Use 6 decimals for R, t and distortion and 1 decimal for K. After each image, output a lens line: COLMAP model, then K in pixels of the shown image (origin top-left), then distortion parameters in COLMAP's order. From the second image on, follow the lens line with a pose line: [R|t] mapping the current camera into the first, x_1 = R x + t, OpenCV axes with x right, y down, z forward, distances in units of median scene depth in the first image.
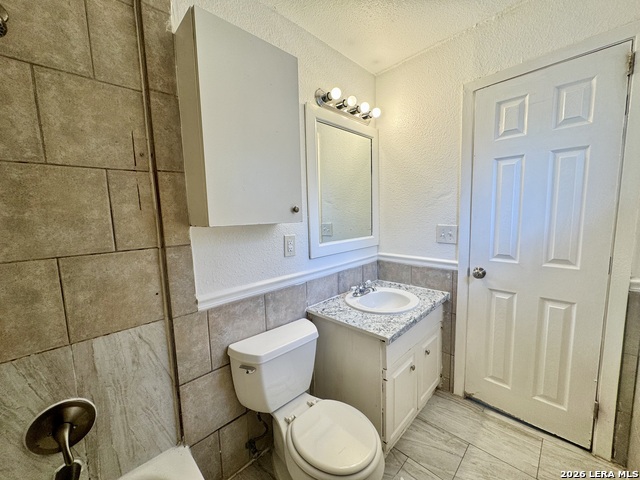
lens RADIAL K [[254.3, 0, 320.6], [0, 254.3, 240.8], [0, 0, 1]] dist [-0.002522, -0.000415]
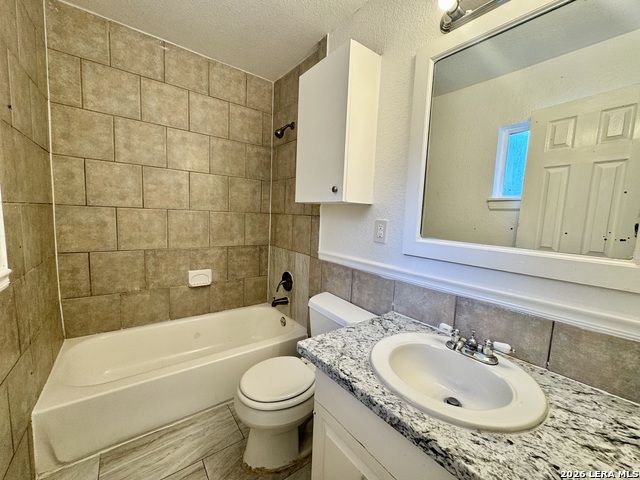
lens RADIAL K [[254.3, 0, 320.6], [0, 254.3, 240.8], [0, 0, 1]] dist [-0.002522, -0.000415]
pose [[-0.121028, 0.127334, -0.984448, 0.865851], [-0.150992, 0.977836, 0.145042, -0.050641], [0.981098, 0.166198, -0.099119, 0.940659]]
